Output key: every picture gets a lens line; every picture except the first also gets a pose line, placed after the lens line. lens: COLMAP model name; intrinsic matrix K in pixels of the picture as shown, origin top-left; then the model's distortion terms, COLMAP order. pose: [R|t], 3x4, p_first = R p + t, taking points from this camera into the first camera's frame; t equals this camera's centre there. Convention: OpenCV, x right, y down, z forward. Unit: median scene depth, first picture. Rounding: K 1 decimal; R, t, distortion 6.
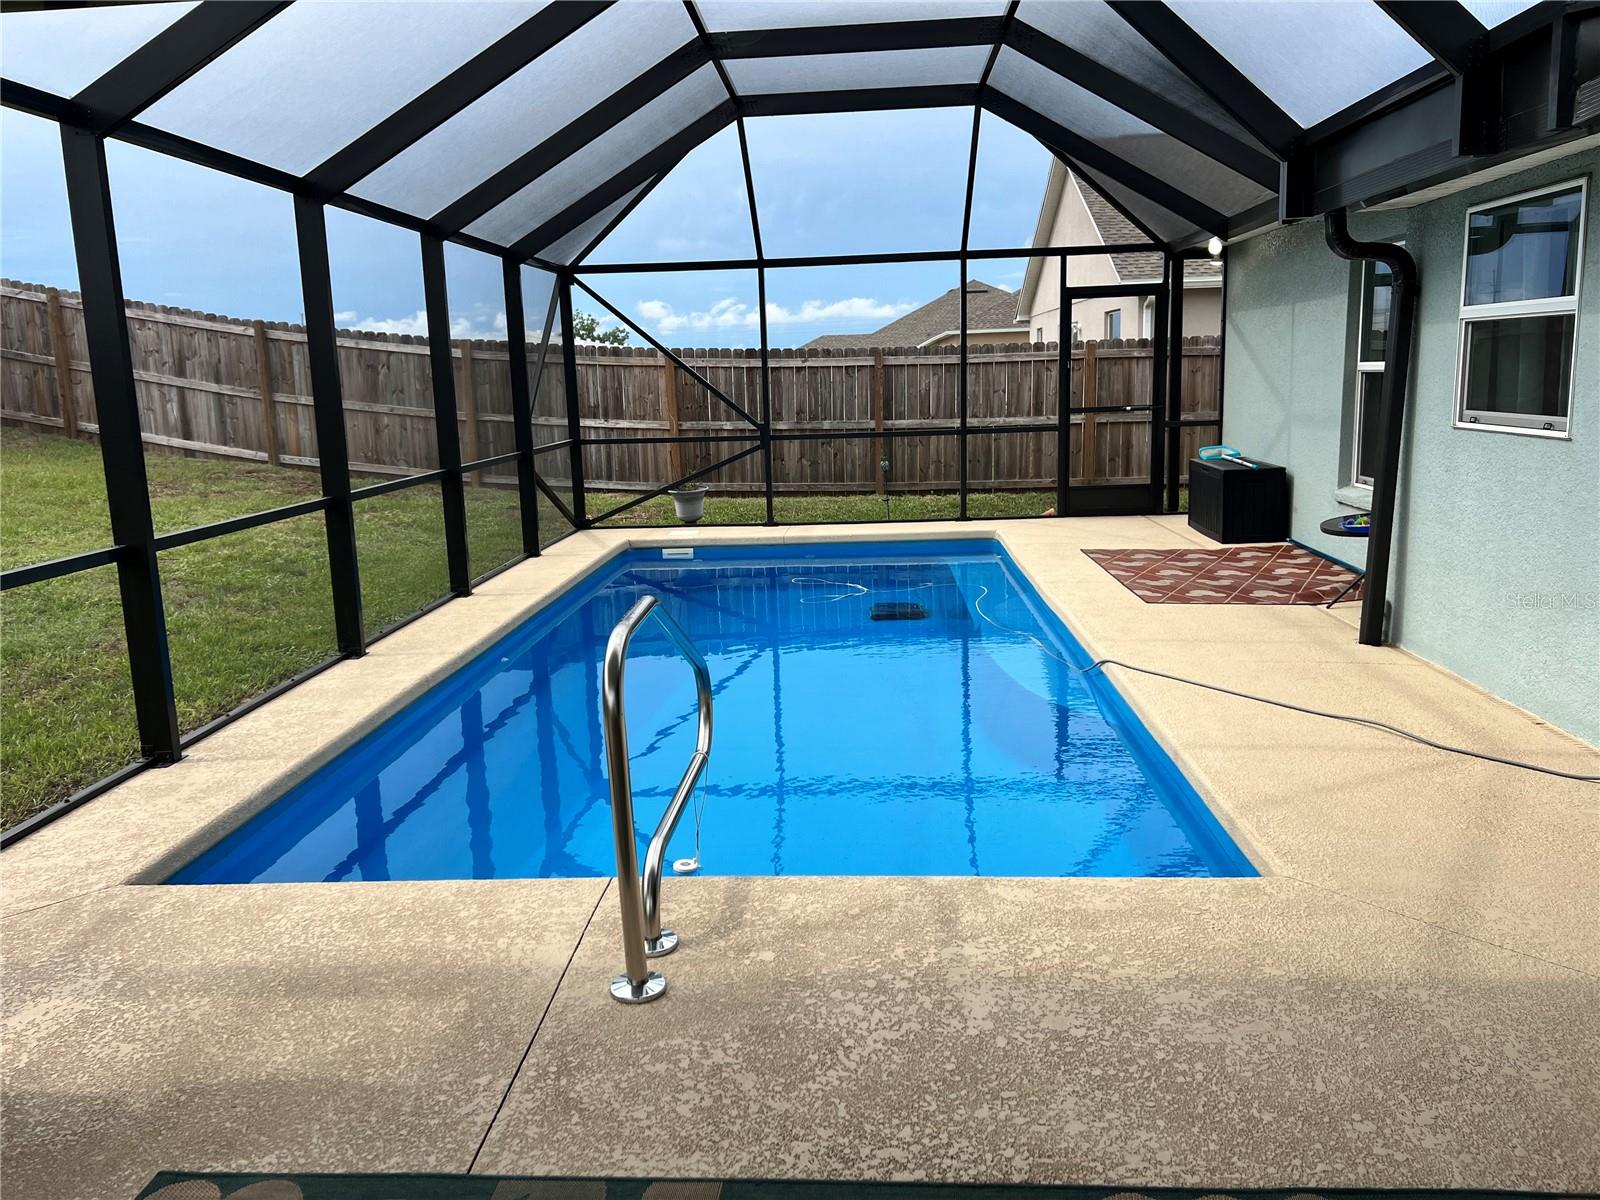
lens RADIAL K [[1195.2, 0, 789.5], [0, 1195.2, 597.1], [0, 0, 1]] dist [0.061972, -0.074080]
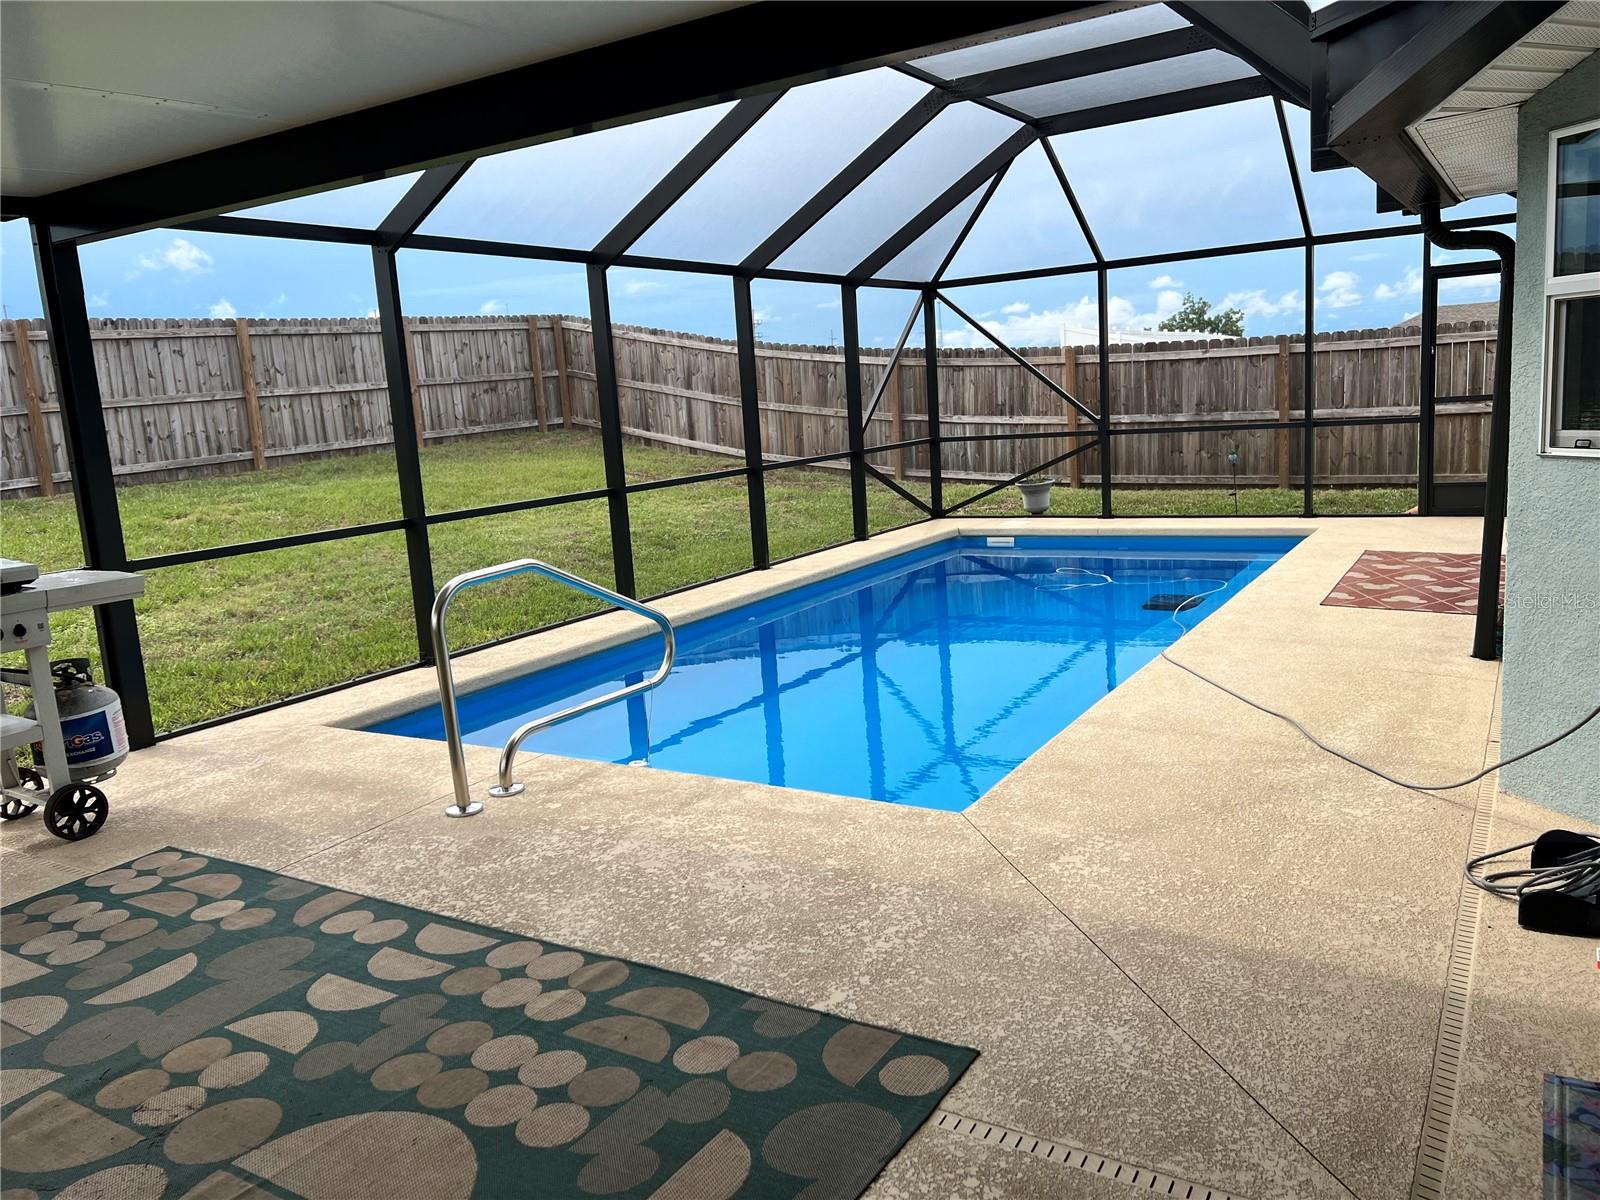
lens RADIAL K [[1195.2, 0, 805.9], [0, 1195.2, 601.4], [0, 0, 1]] dist [0.061972, -0.074080]
pose [[0.880680, 0.055399, -0.470460, 0.207962], [-0.049606, 0.998463, 0.024713, -0.000344], [0.471106, 0.001573, 0.882075, -0.033123]]
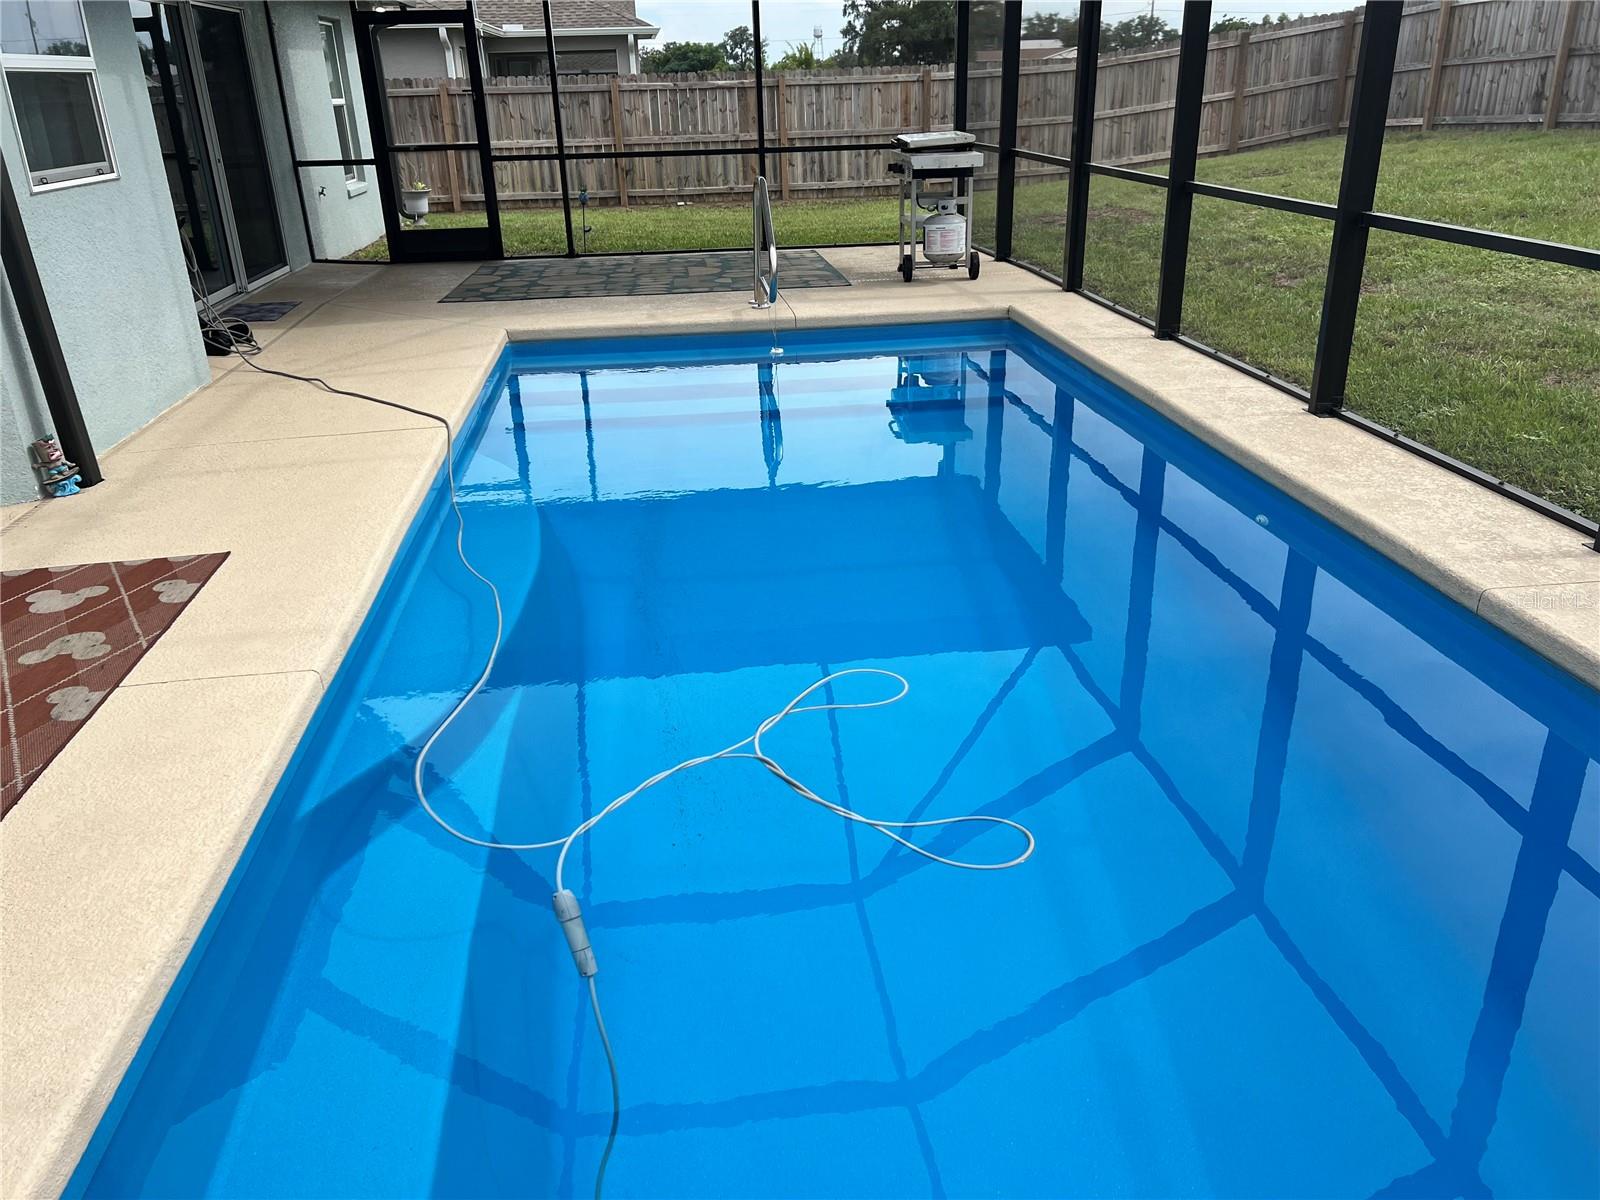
lens RADIAL K [[1195.2, 0, 810.1], [0, 1195.2, 584.3], [0, 0, 1]] dist [0.061972, -0.074080]
pose [[-0.979660, 0.127608, -0.154863, 0.060383], [0.021623, 0.834386, 0.550757, -0.146365], [0.199496, 0.536206, -0.820174, 0.771498]]
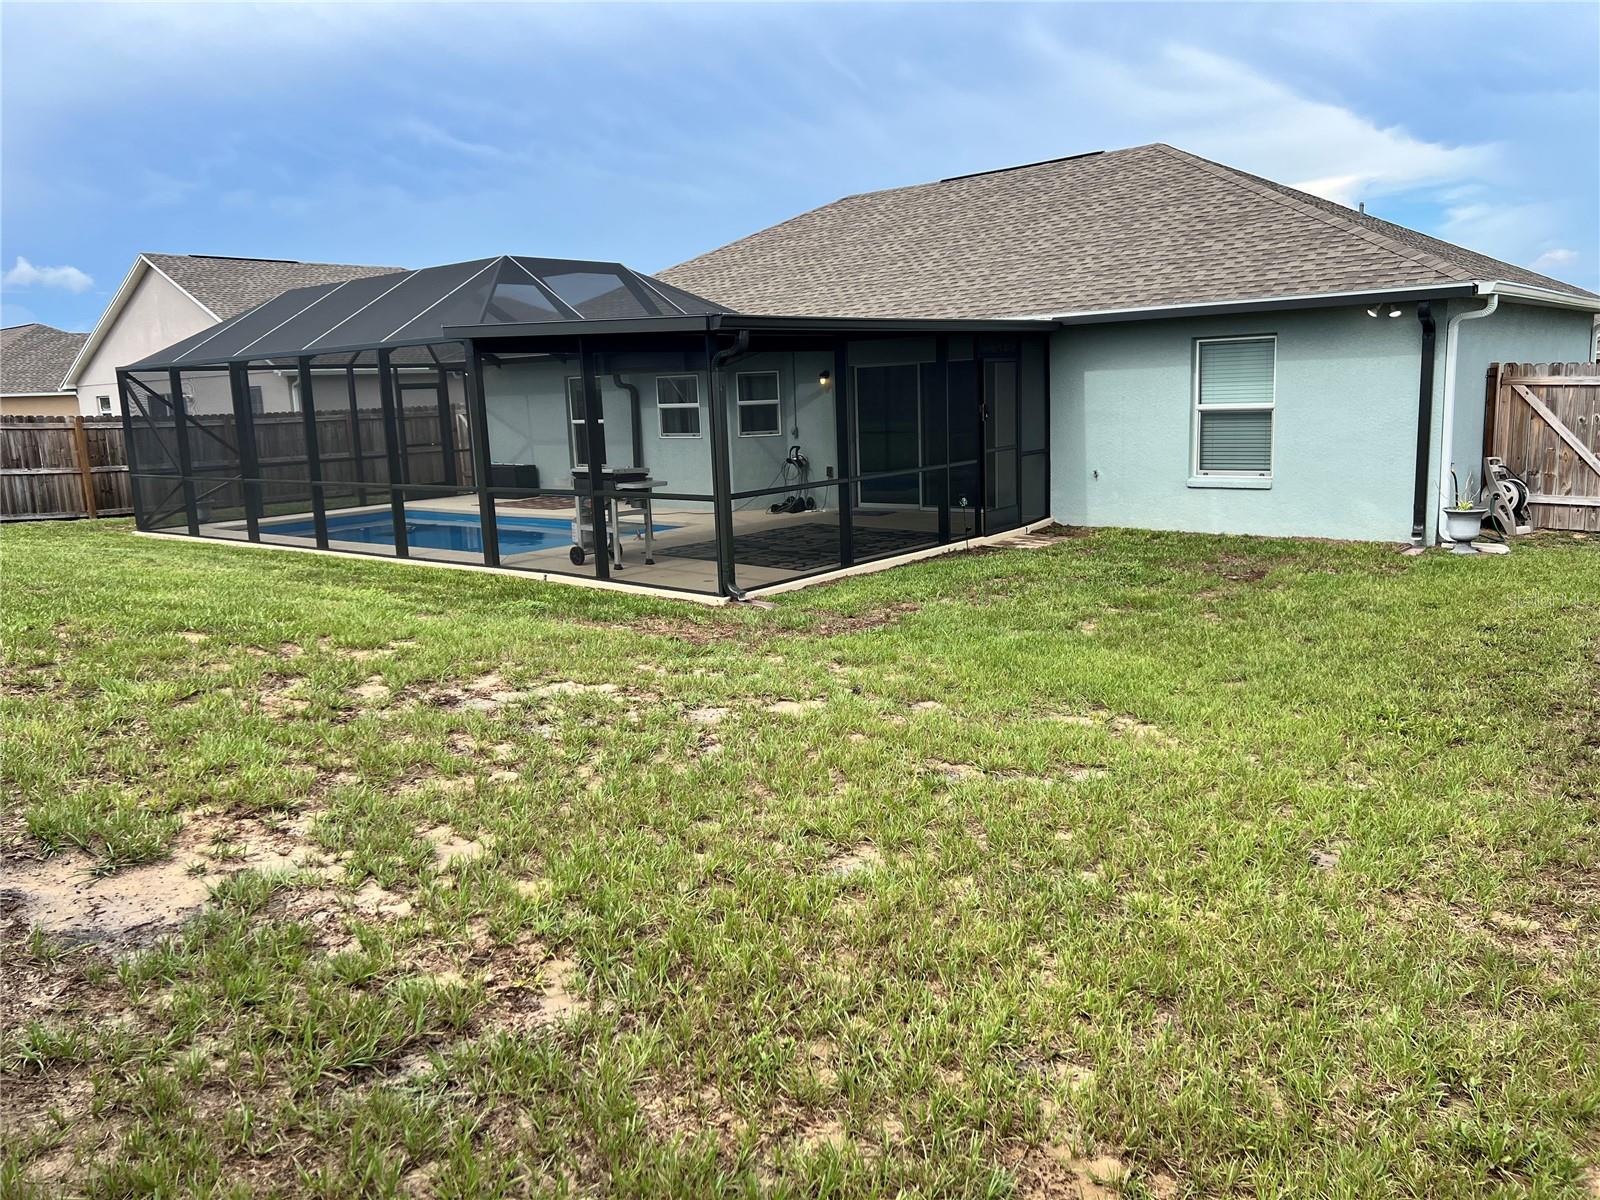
lens RADIAL K [[1195.2, 0, 806.1], [0, 1195.2, 598.6], [0, 0, 1]] dist [0.061972, -0.074080]
pose [[0.589545, -0.135877, 0.796225, -0.783599], [0.171967, 0.984264, 0.040637, 0.097544], [-0.789217, 0.112967, 0.603634, -0.535539]]
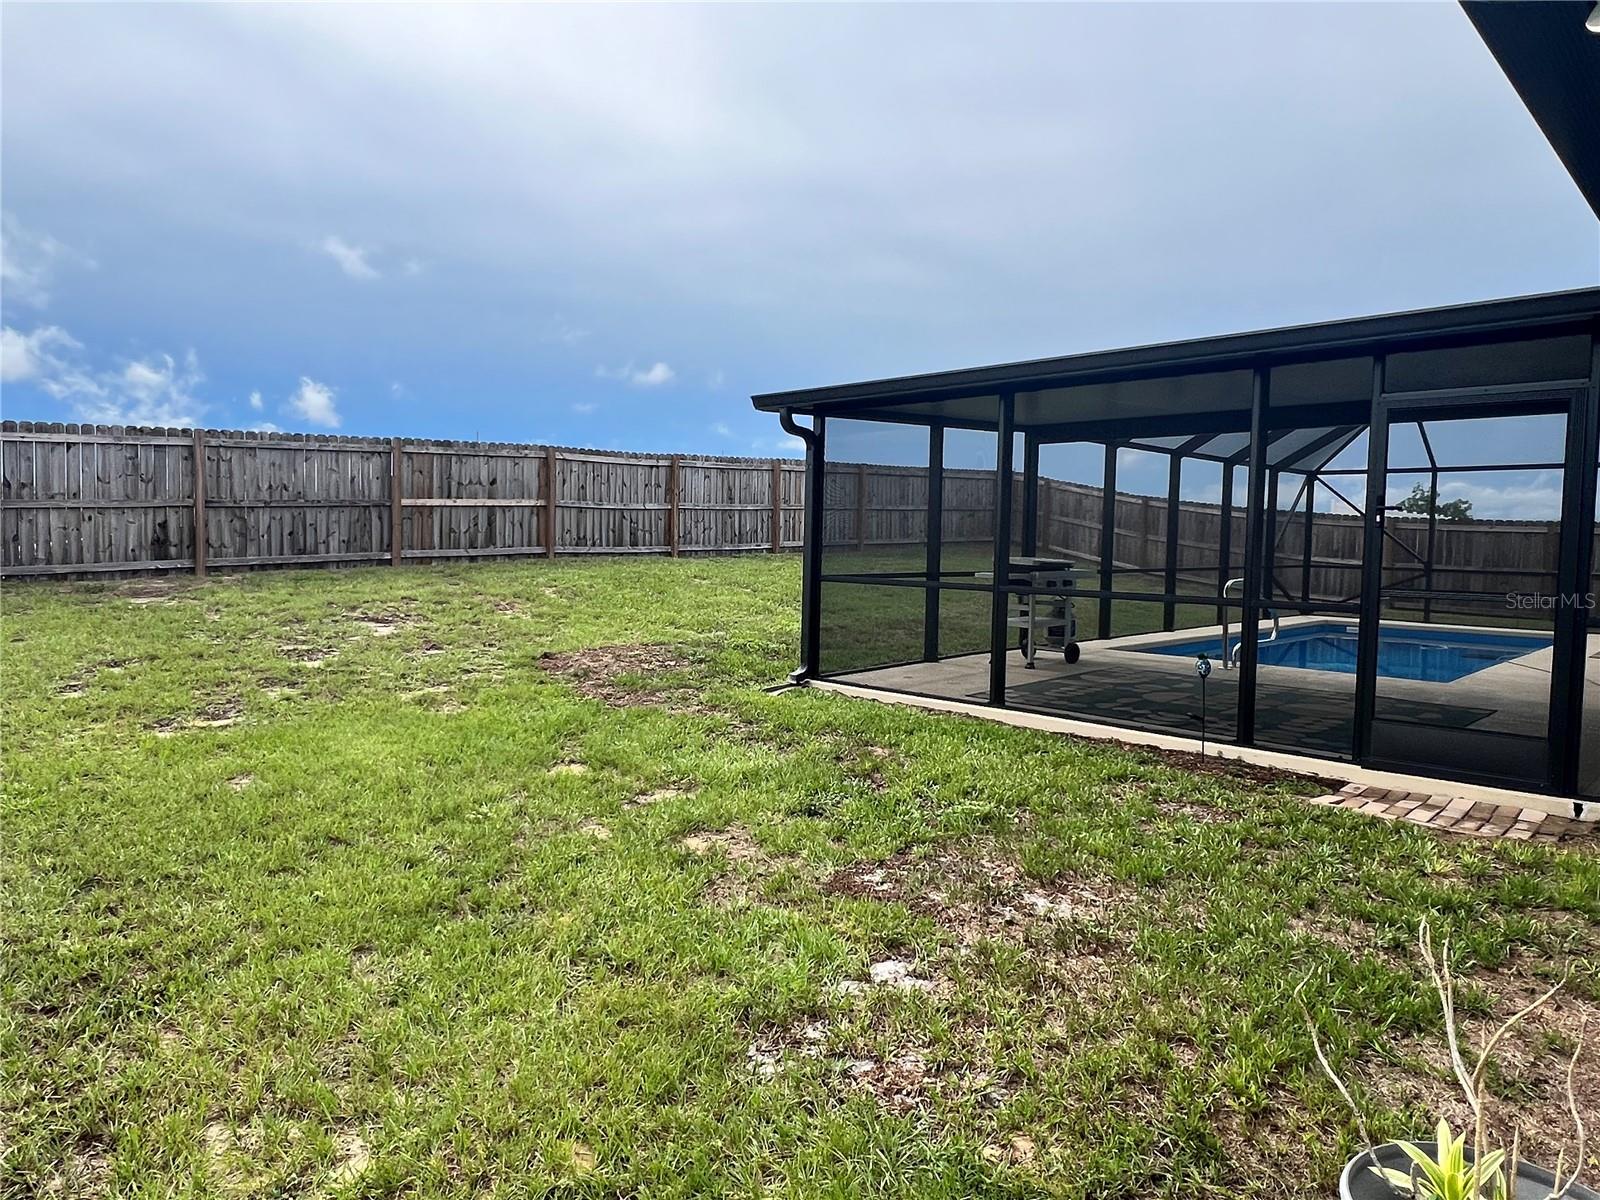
lens RADIAL K [[1013.0, 0, 799.3], [0, 1013.0, 597.6], [0, 0, 1]] dist [0.004389, -0.013739]
pose [[0.747530, 0.085306, -0.658728, 0.213558], [-0.162116, 0.985159, -0.056392, 0.104143], [0.644141, 0.148945, 0.750265, -0.513342]]
